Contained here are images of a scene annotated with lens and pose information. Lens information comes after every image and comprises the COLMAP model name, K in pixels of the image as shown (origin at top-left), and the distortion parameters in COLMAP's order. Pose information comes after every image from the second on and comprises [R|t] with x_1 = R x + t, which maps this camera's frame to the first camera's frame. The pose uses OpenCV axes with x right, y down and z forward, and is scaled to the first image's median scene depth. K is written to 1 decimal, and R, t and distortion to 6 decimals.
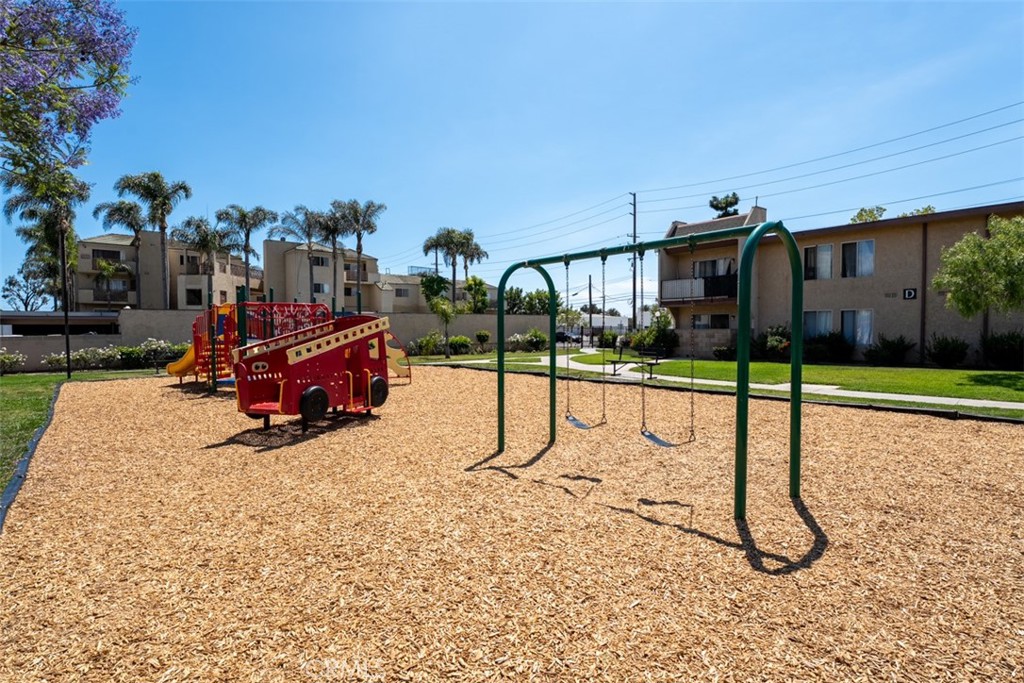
lens RADIAL K [[504.0, 0, 512.0], [0, 504.0, 341.5], [0, 0, 1]] dist [0.000040, 0.000007]
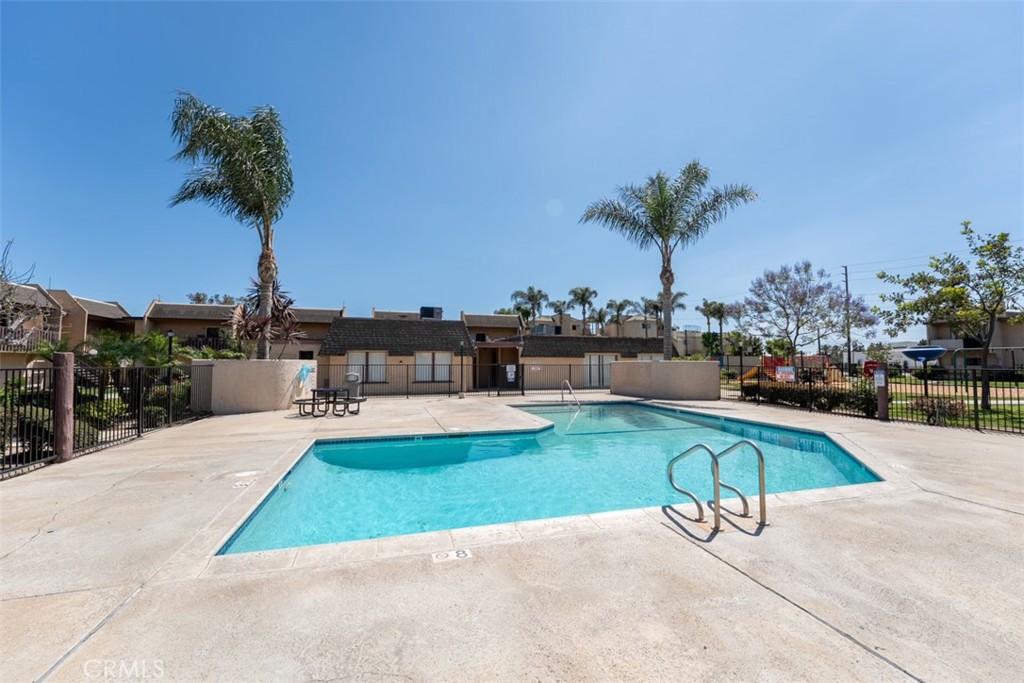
lens RADIAL K [[406.6, 0, 512.0], [0, 406.6, 341.5], [0, 0, 1]] dist [0.001312, 0.000167]
pose [[0.935078, -0.017681, -0.354000, -0.324195], [-0.010642, 0.996904, -0.077901, 0.011096], [0.354281, 0.076611, 0.931996, -0.508119]]
